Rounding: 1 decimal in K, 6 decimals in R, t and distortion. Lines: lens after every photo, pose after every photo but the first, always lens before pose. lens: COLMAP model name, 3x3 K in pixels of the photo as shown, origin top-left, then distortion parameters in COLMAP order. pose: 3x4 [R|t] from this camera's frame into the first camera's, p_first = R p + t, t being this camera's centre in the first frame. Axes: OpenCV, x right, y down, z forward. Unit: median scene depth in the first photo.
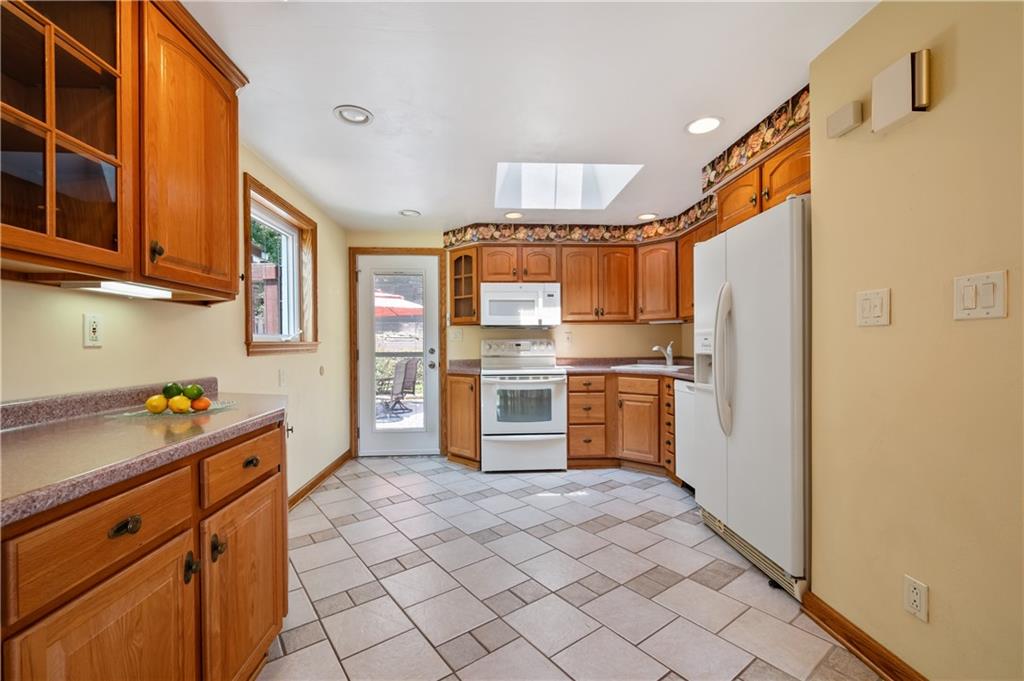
lens RADIAL K [[427.9, 0, 511.0], [0, 427.9, 346.1], [0, 0, 1]] dist [0.000949, -0.000025]
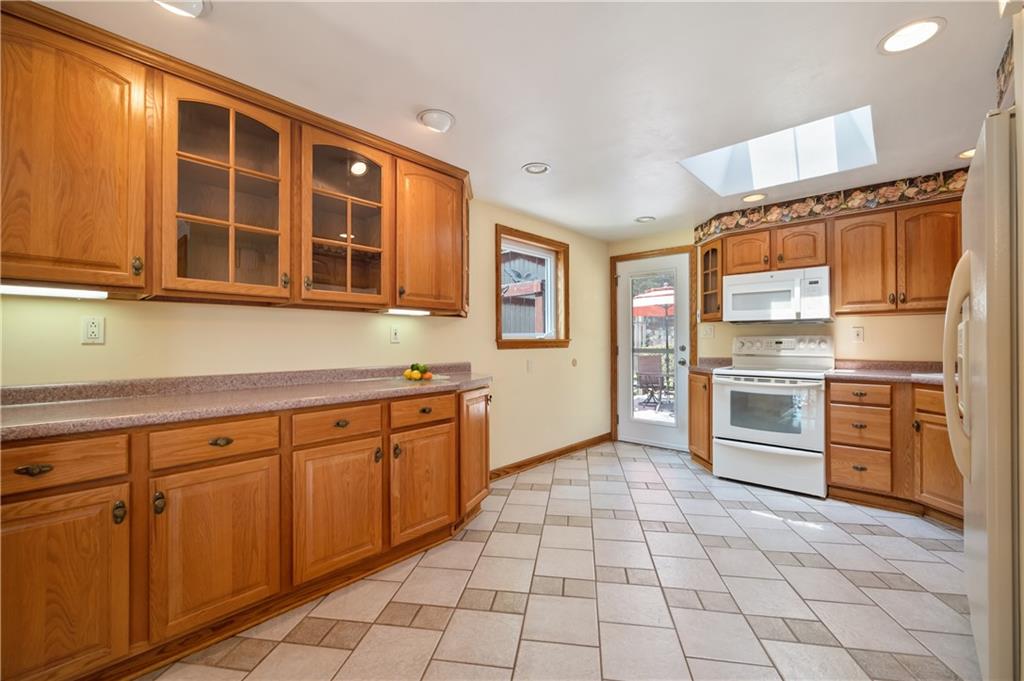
lens RADIAL K [[422.3, 0, 512.0], [0, 422.3, 340.5], [0, 0, 1]] dist [-0.000933, -0.000180]
pose [[0.695514, 0.003208, -0.718505, 0.275239], [-0.005905, 0.999982, -0.001251, -0.003089], [0.718488, 0.005113, 0.695521, 0.022390]]
